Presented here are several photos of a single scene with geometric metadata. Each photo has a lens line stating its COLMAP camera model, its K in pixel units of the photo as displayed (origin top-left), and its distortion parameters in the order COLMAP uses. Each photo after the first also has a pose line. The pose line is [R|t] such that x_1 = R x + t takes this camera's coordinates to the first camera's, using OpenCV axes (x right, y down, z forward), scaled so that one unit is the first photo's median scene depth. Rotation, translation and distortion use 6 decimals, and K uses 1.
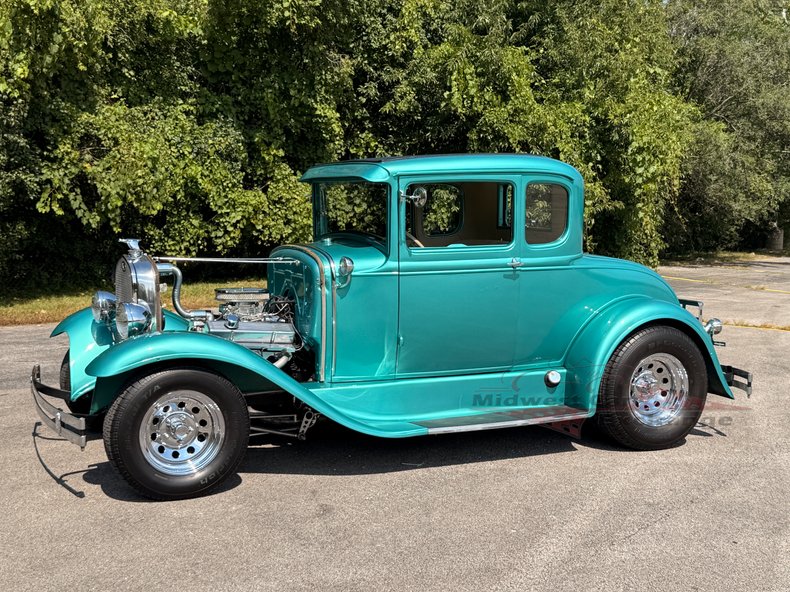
lens RADIAL K [[1011.0, 0, 405.6], [0, 1011.0, 299.7], [0, 0, 1]] dist [0.109892, -0.088120]
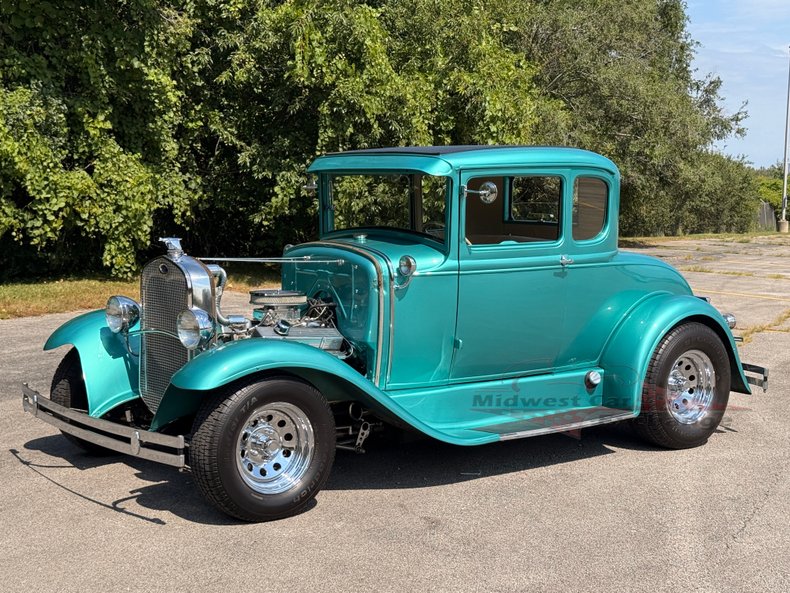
lens RADIAL K [[1204.2, 0, 409.0], [0, 1204.2, 304.1], [0, 0, 1]] dist [0.127914, -0.043110]
pose [[0.975651, -0.018616, 0.218539, -0.118133], [0.017362, 0.999820, 0.007656, -0.002351], [-0.218642, -0.003675, 0.975798, -0.035174]]
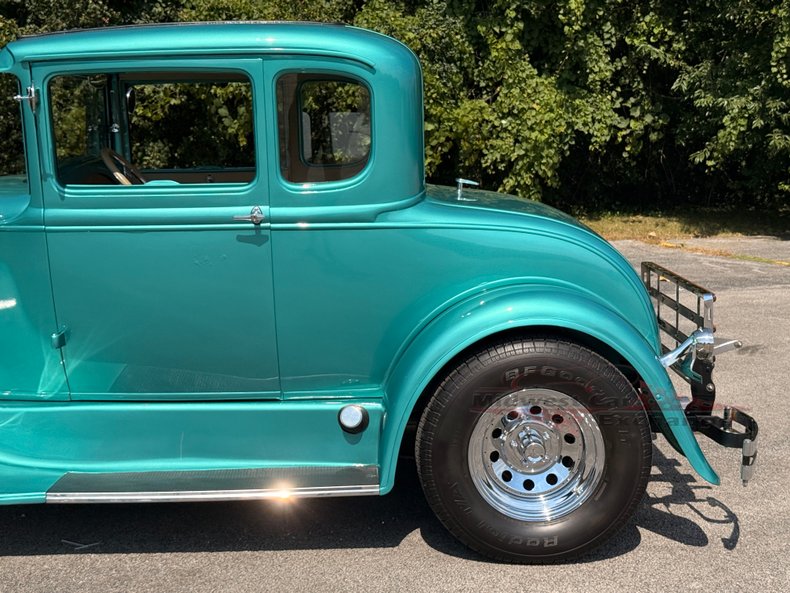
lens RADIAL K [[1204.2, 0, 409.0], [0, 1204.2, 304.1], [0, 0, 1]] dist [0.127914, -0.043110]
pose [[0.917355, 0.054293, -0.394350, 0.188513], [-0.031474, 0.997446, 0.064108, -0.013434], [0.396824, -0.046398, 0.916721, 0.167569]]
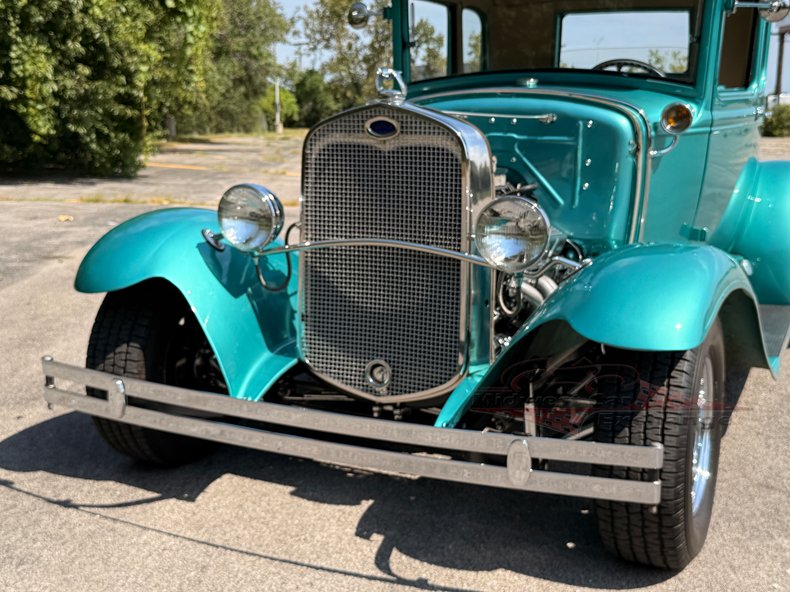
lens RADIAL K [[1016.6, 0, 398.2], [0, 1016.6, 307.6], [0, 0, 1]] dist [0.135931, -0.057570]
pose [[0.774461, -0.125387, 0.620071, -0.230744], [0.056589, 0.989963, 0.129505, -0.003999], [-0.630085, -0.065207, 0.773783, 0.240655]]
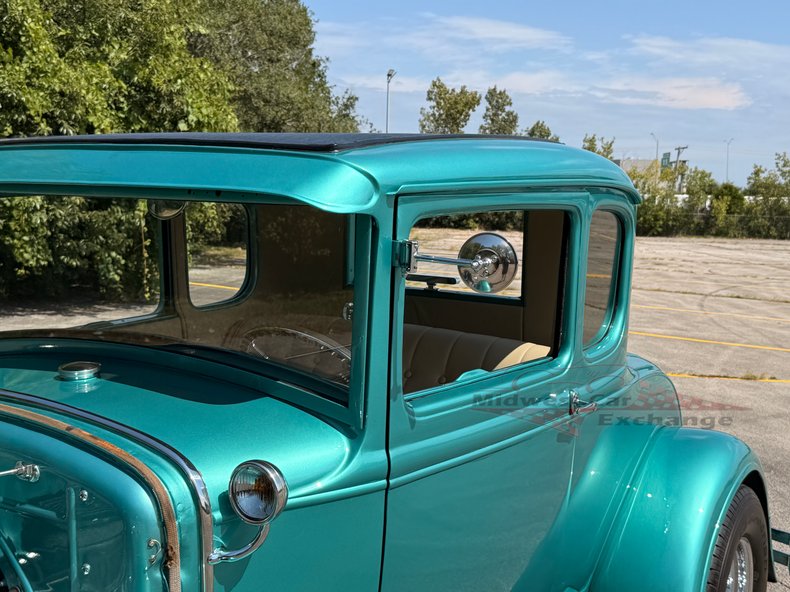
lens RADIAL K [[1021.8, 0, 395.0], [0, 1021.8, 296.0], [0, 0, 1]] dist [0.027816, 0.085094]
pose [[0.851016, -0.046983, 0.523033, -0.070552], [0.041482, 0.998892, 0.022235, -0.037590], [-0.523498, 0.002774, 0.852022, 0.281074]]
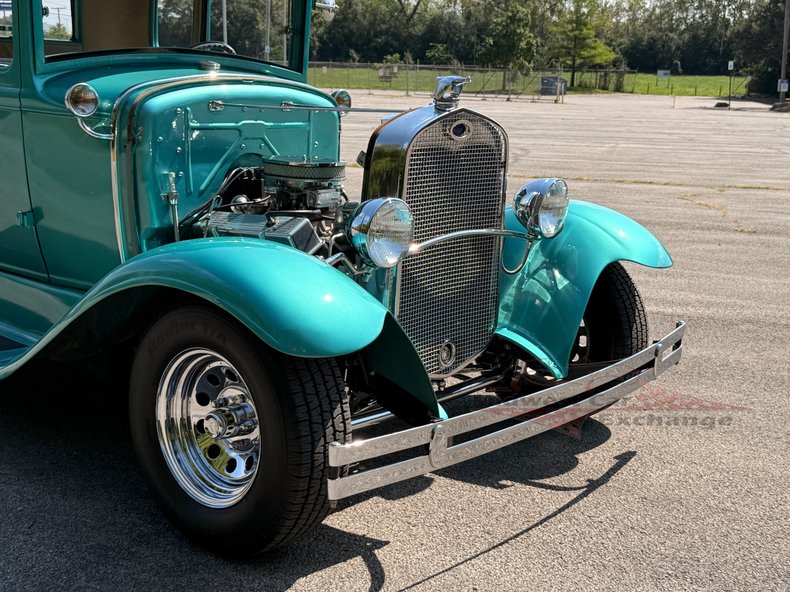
lens RADIAL K [[1016.6, 0, 398.2], [0, 1016.6, 307.6], [0, 0, 1]] dist [0.135931, -0.057570]
pose [[-0.388094, -0.239440, 0.889973, -0.301677], [0.043890, 0.959764, 0.277356, -0.036980], [-0.920574, 0.146701, -0.361969, 0.488784]]
